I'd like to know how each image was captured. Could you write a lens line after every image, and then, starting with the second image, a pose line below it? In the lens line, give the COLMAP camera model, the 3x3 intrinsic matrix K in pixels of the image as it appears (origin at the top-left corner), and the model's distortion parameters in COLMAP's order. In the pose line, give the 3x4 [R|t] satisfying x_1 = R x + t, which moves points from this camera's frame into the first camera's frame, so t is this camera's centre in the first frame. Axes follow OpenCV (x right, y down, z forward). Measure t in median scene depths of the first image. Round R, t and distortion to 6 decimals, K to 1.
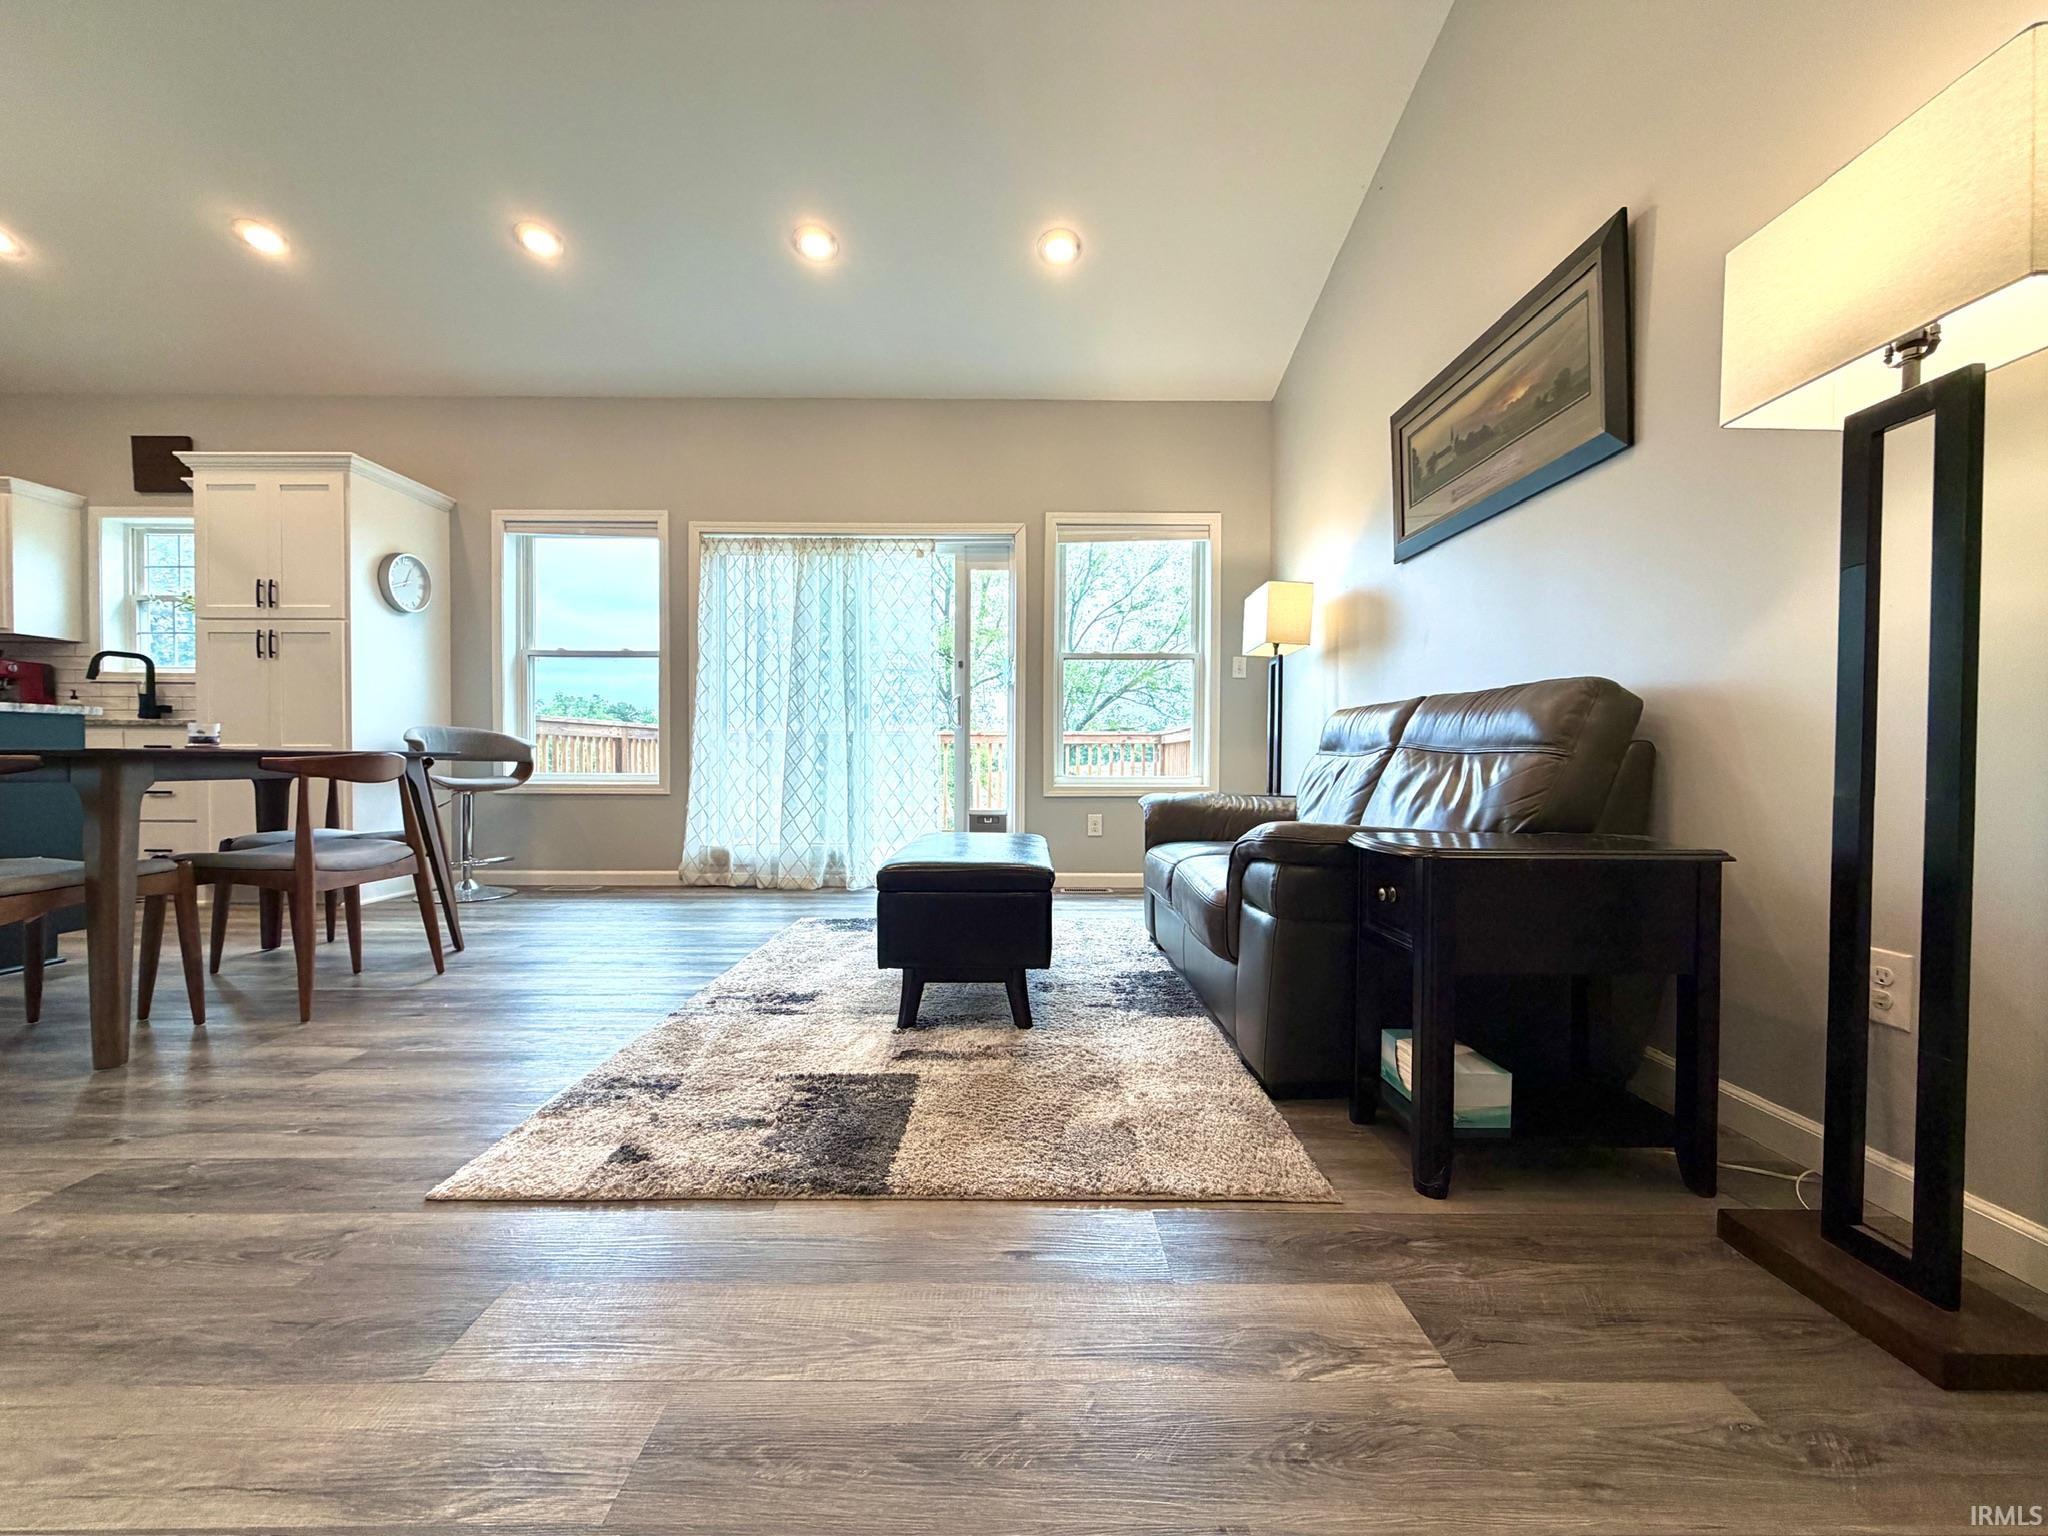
lens RADIAL K [[812.0, 0, 1018.8], [0, 812.0, 766.2], [0, 0, 1]] dist [0.000124, 0.000000]
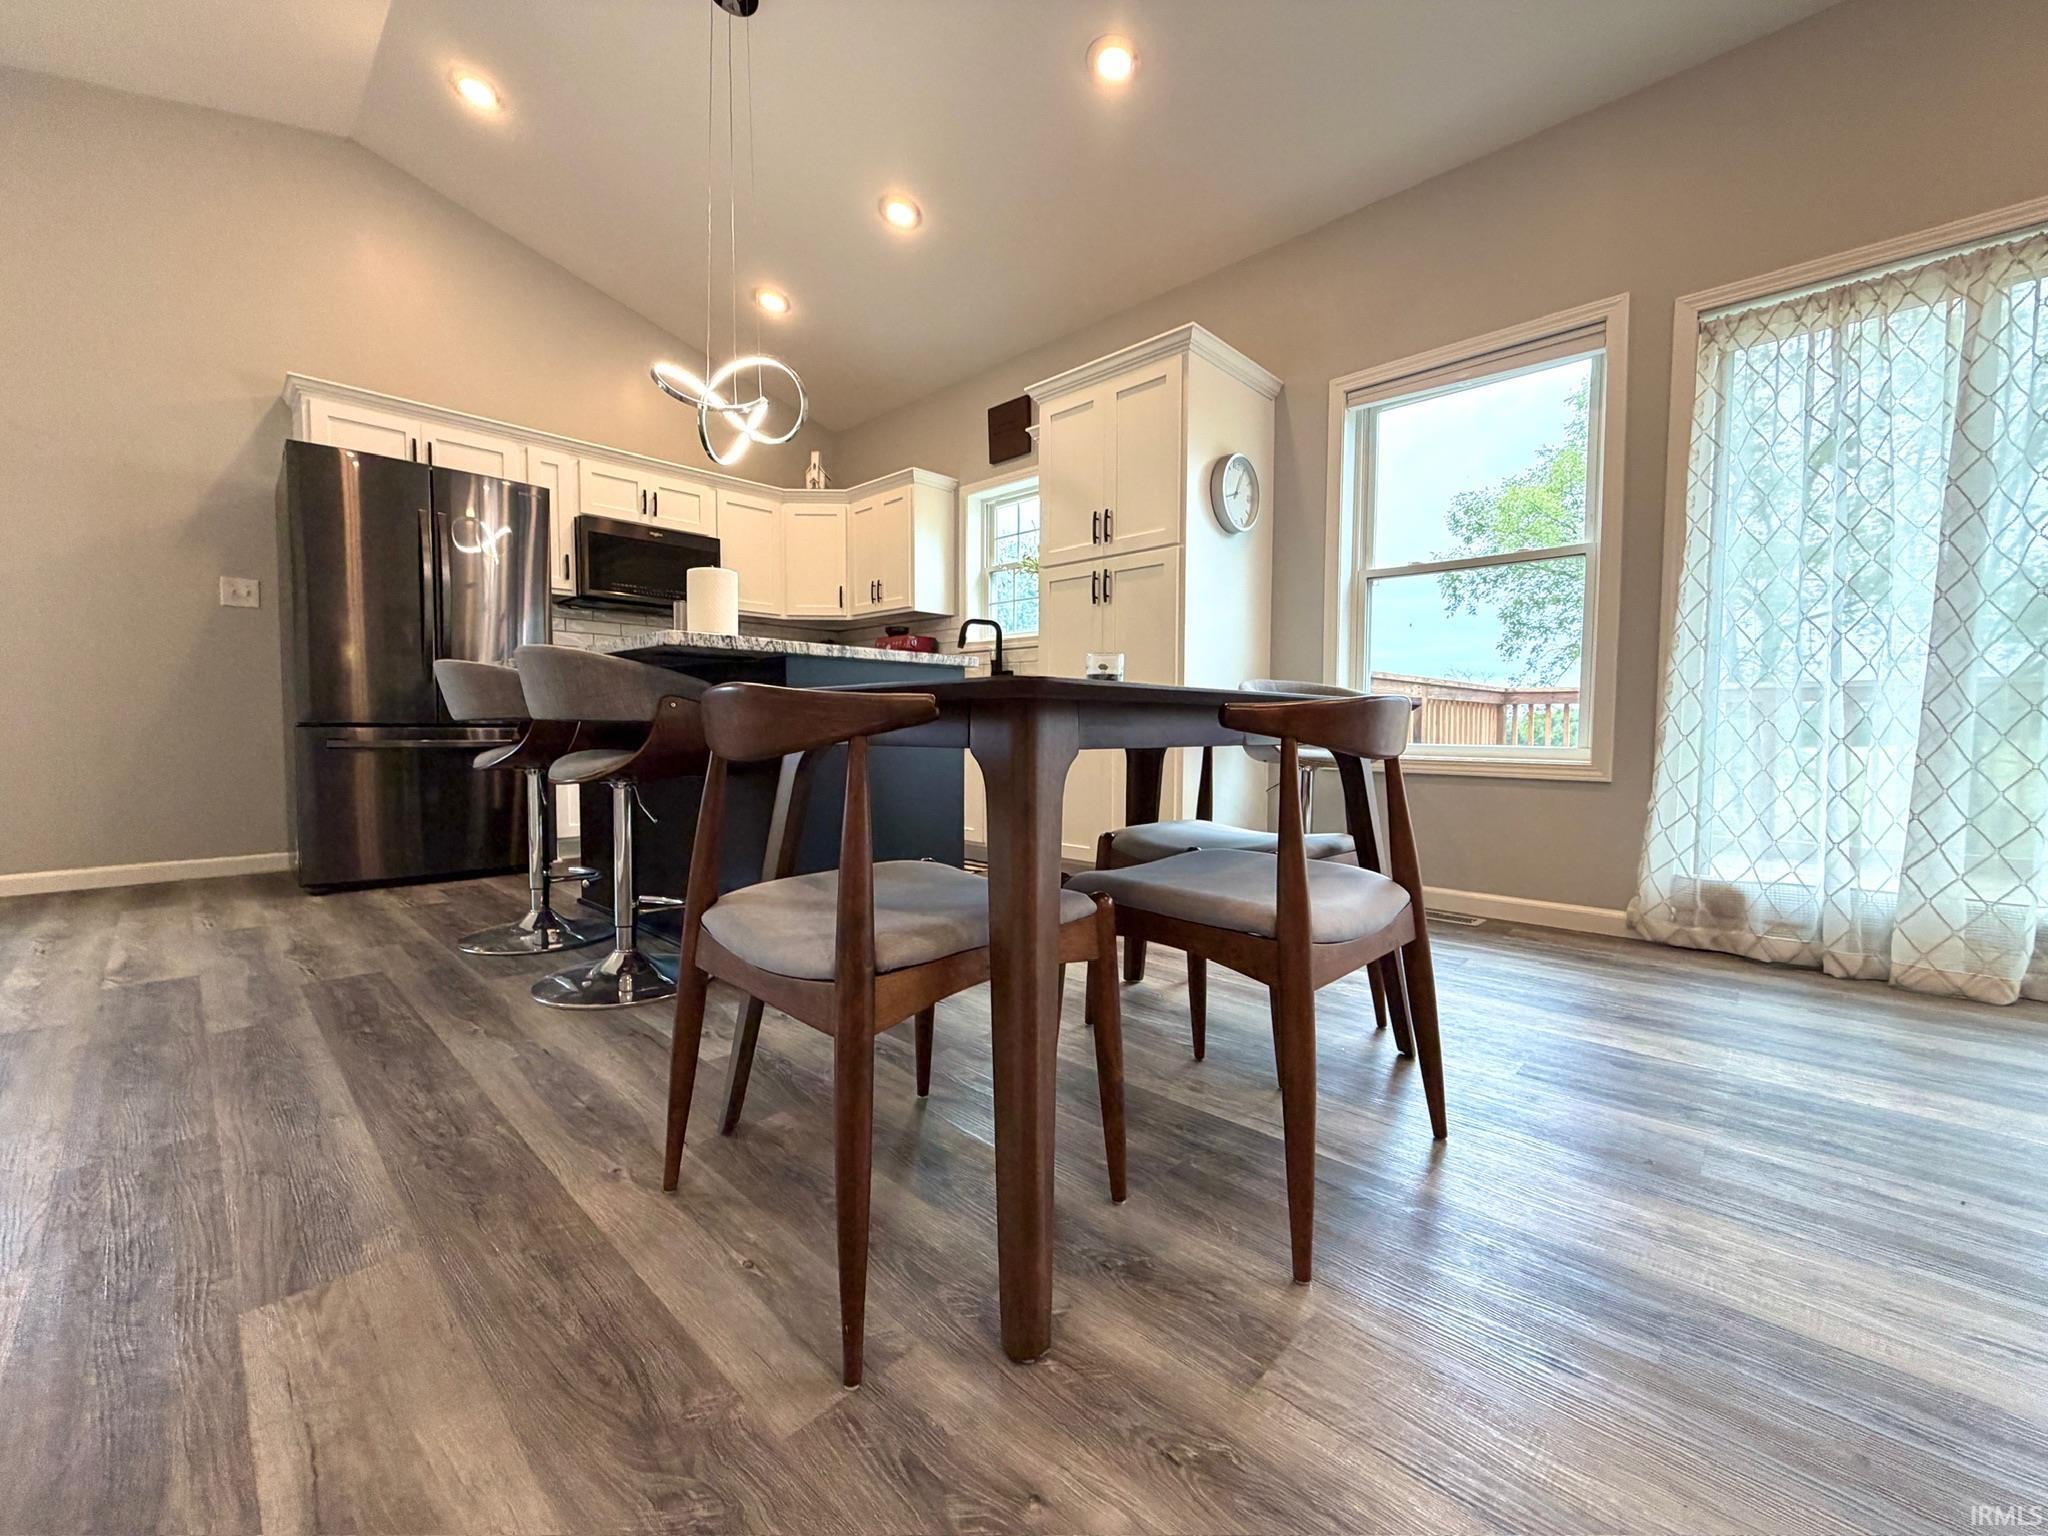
lens RADIAL K [[812.0, 0, 1018.8], [0, 812.0, 766.2], [0, 0, 1]] dist [0.000124, 0.000000]
pose [[0.720464, 0.034979, -0.692610, -0.392518], [-0.010605, 0.999166, 0.039429, 0.004796], [0.693412, -0.021062, 0.720234, 0.322971]]
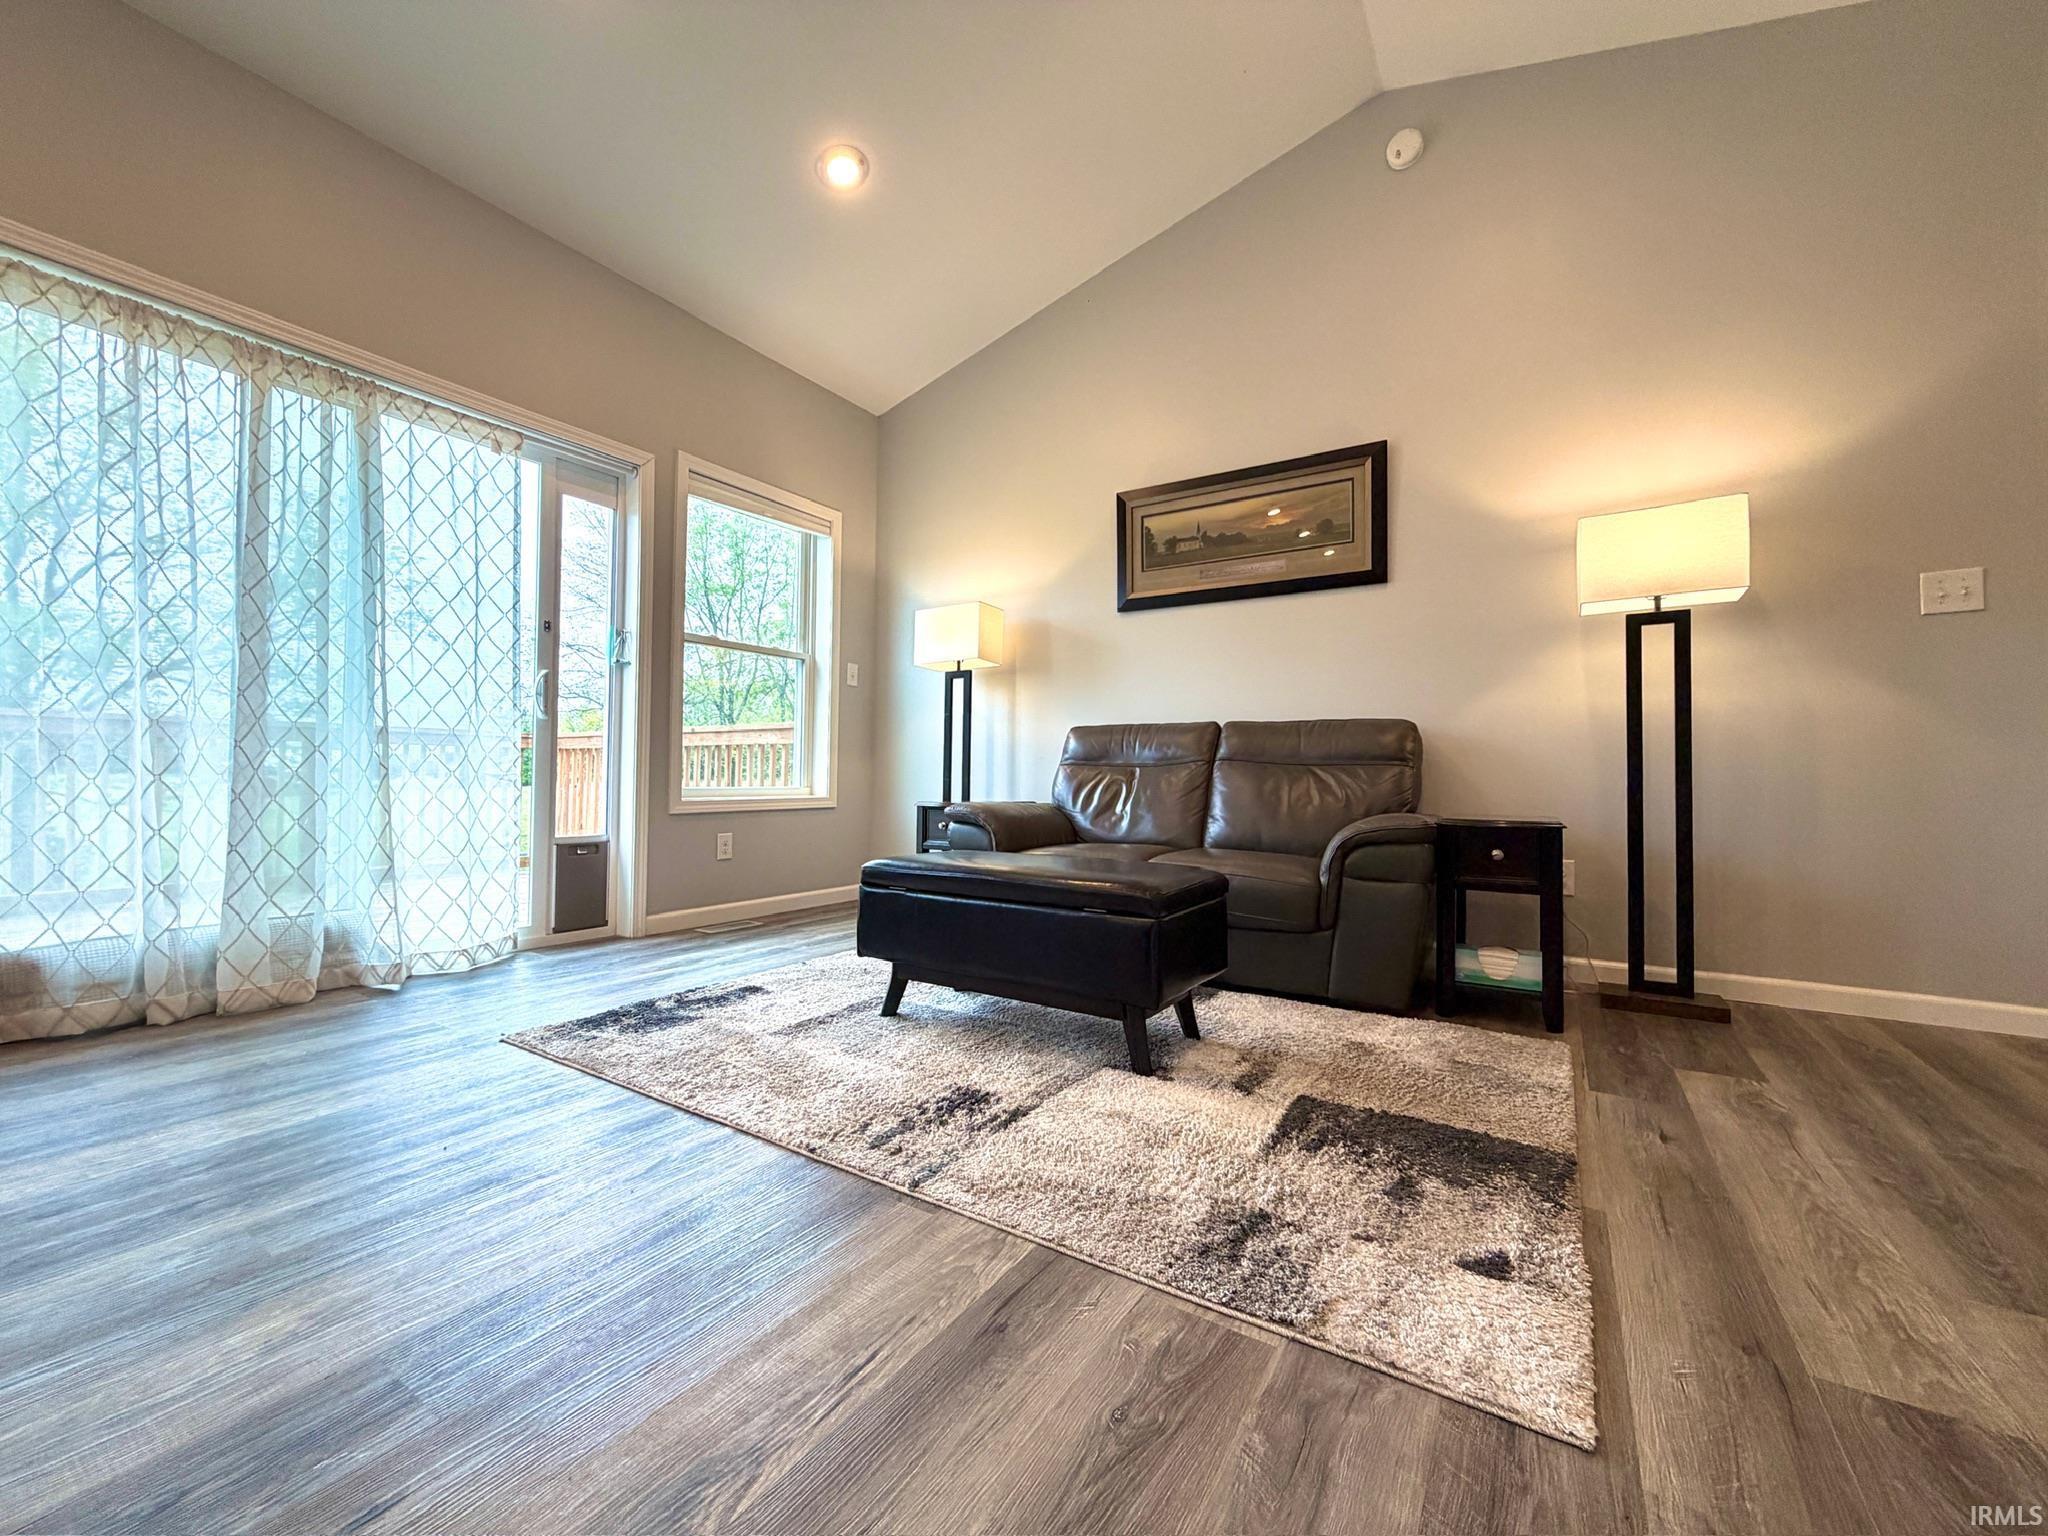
lens RADIAL K [[812.0, 0, 1018.8], [0, 812.0, 766.2], [0, 0, 1]] dist [0.000124, 0.000000]
pose [[0.548291, 0.011809, 0.836204, -0.515552], [0.000299, 0.999897, -0.014317, 0.003918], [-0.836287, 0.008100, 0.548232, 0.351251]]
